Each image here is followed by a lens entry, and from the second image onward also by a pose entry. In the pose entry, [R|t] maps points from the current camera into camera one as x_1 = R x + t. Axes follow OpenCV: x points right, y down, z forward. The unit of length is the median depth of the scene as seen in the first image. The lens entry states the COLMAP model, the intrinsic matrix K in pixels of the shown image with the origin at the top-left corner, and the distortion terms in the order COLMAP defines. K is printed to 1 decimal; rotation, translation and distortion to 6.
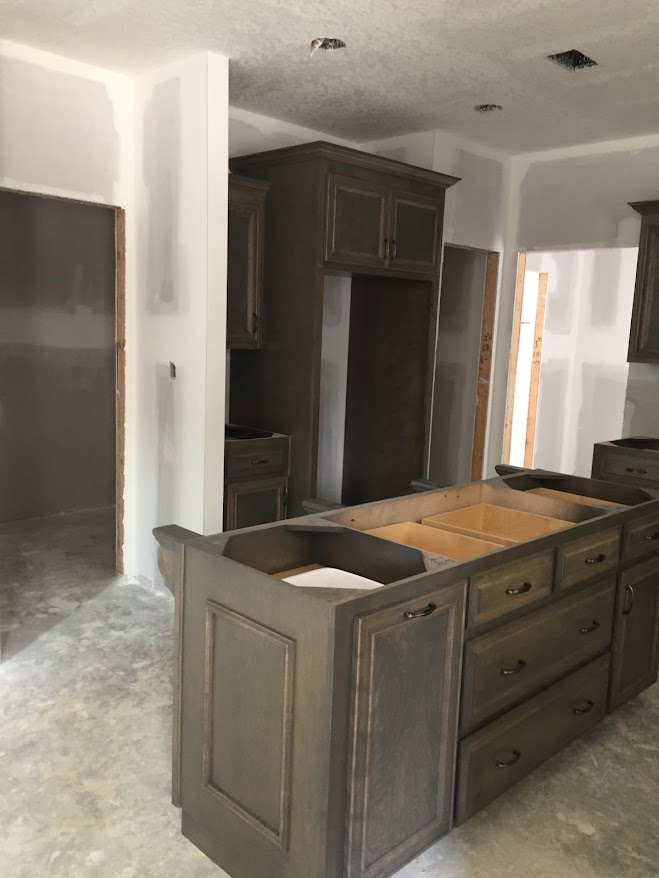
lens RADIAL K [[742.7, 0, 329.6], [0, 742.7, 438.1], [0, 0, 1]] dist [-0.007211, -0.002281]
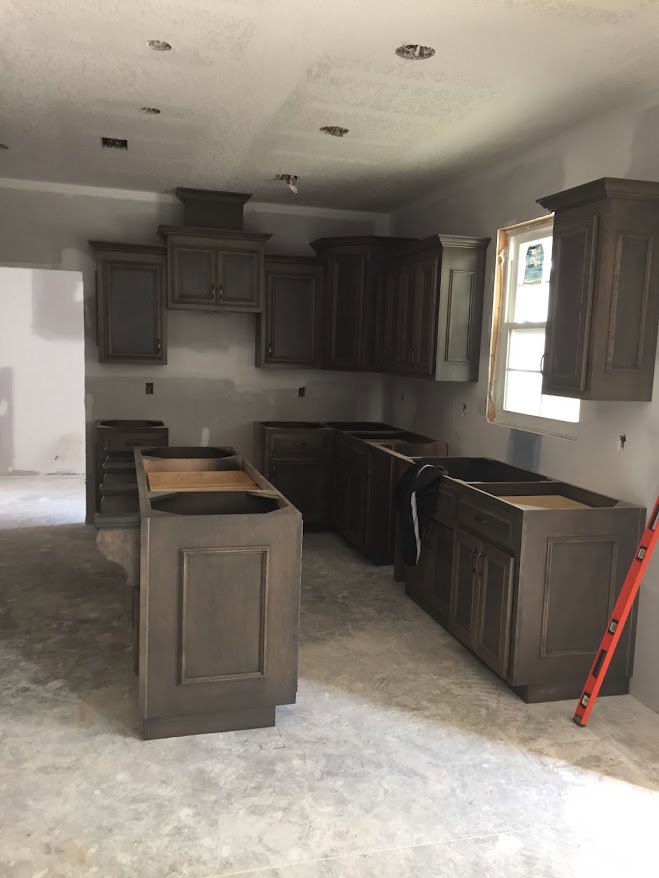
lens RADIAL K [[742.7, 0, 329.6], [0, 742.7, 440.1], [0, 0, 1]] dist [-0.007211, -0.002281]
pose [[0.486323, -0.130665, 0.863954, -0.990299], [0.113971, 0.989794, 0.085543, -0.061830], [-0.866314, 0.056864, 0.496252, 0.025762]]
